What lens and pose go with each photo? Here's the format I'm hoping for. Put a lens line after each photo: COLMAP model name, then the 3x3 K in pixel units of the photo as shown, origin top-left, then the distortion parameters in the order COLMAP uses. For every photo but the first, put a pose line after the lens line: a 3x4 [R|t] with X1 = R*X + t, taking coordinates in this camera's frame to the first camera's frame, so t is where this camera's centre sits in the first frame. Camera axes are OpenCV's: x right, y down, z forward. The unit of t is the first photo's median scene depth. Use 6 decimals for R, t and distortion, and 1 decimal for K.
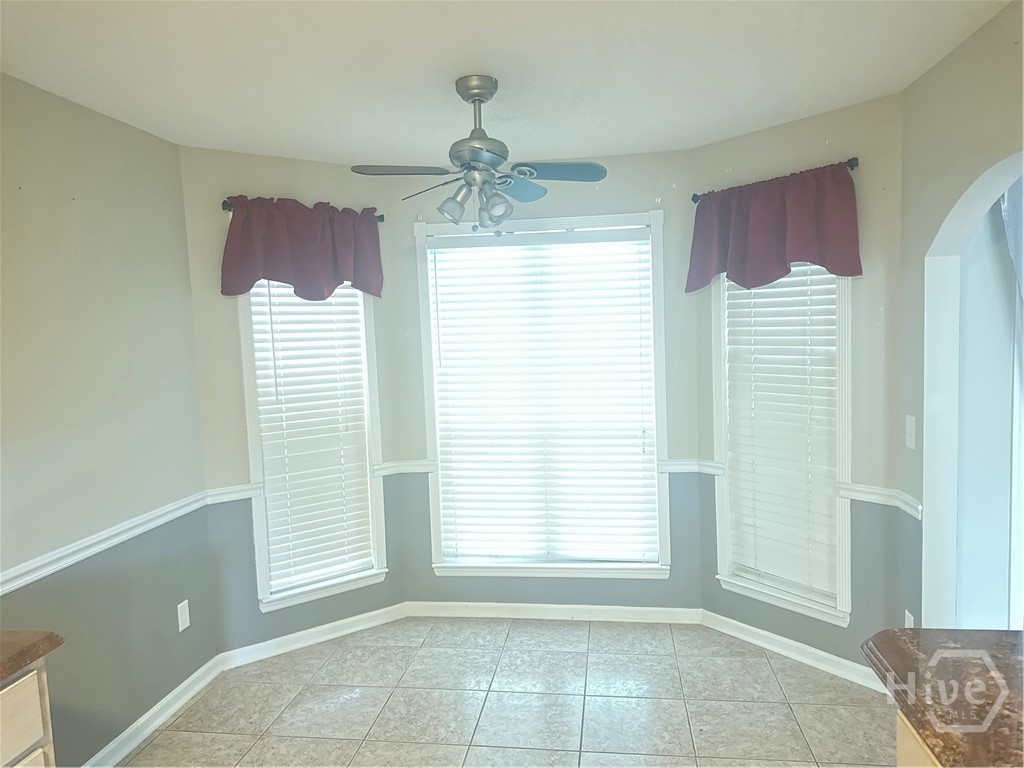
lens RADIAL K [[720.2, 0, 511.2], [0, 720.2, 388.5], [0, 0, 1]] dist [0.141288, -0.242016]
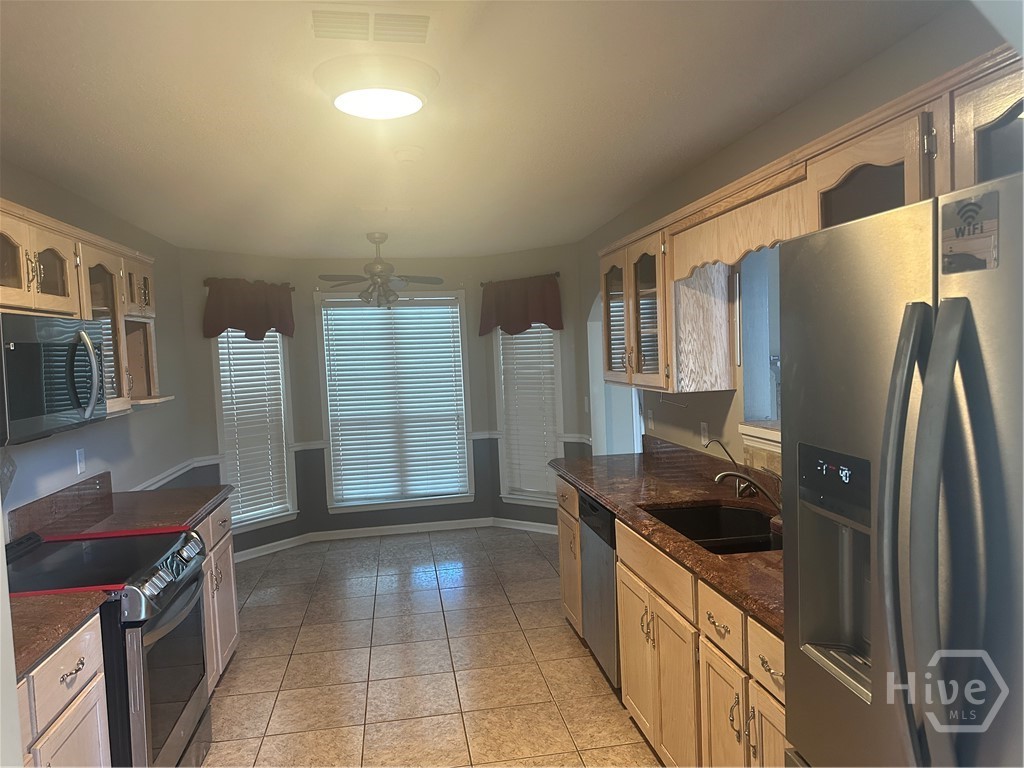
lens RADIAL K [[720.2, 0, 511.2], [0, 720.2, 388.5], [0, 0, 1]] dist [0.141288, -0.242016]
pose [[0.955180, -0.020572, 0.295310, -0.202698], [0.032289, 0.998871, -0.034857, 0.058858], [-0.294259, 0.042830, 0.954766, -0.683196]]
